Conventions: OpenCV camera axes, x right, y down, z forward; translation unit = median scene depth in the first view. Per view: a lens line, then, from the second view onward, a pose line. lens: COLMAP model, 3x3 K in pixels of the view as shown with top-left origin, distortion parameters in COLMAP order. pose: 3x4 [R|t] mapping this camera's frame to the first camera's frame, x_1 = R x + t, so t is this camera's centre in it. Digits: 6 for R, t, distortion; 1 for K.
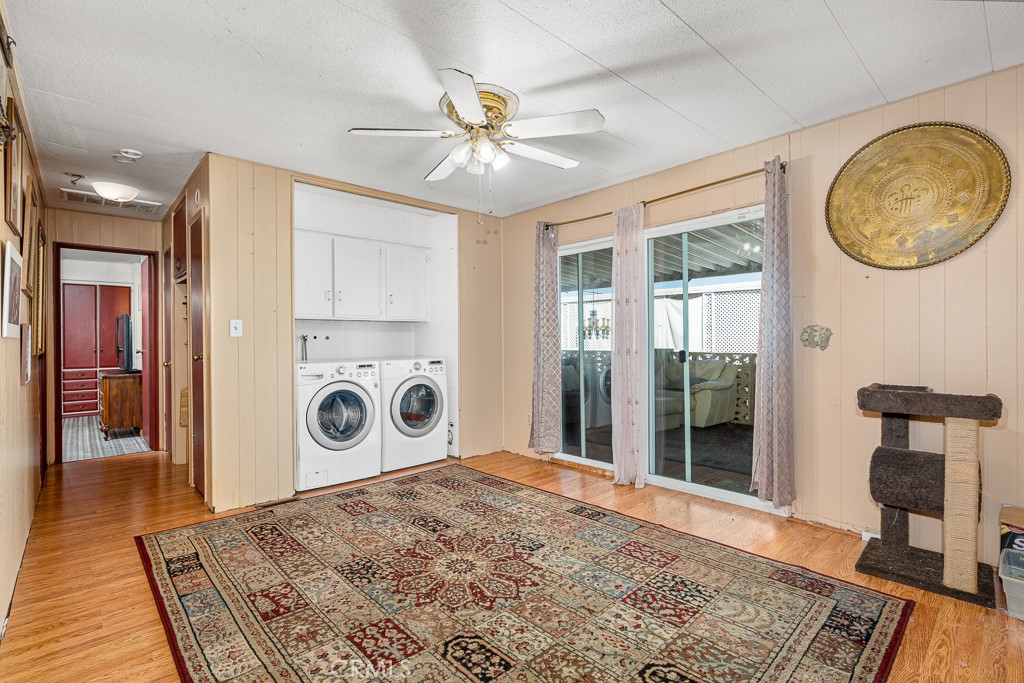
lens RADIAL K [[477.9, 0, 507.6], [0, 477.9, 337.6], [0, 0, 1]] dist [-0.000271, -0.000014]
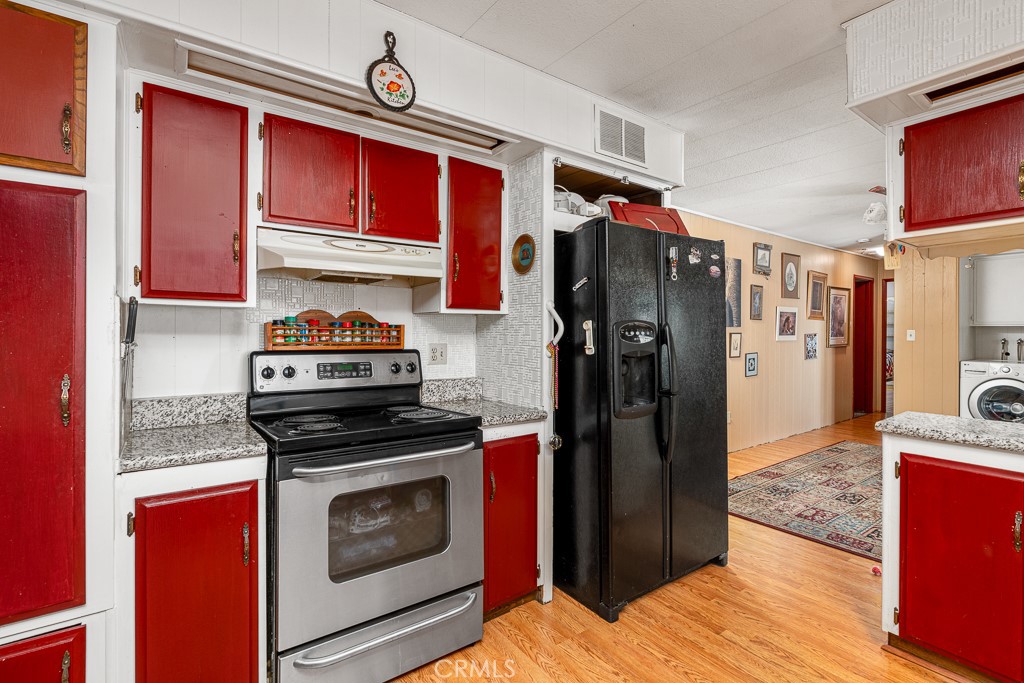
lens RADIAL K [[468.9, 0, 513.8], [0, 468.9, 330.5], [0, 0, 1]] dist [-0.004600, -0.000158]
pose [[-0.109172, 0.008151, -0.993989, 1.915157], [0.010336, 0.999922, 0.007065, -0.103490], [0.993969, -0.009502, -0.109248, -0.237775]]
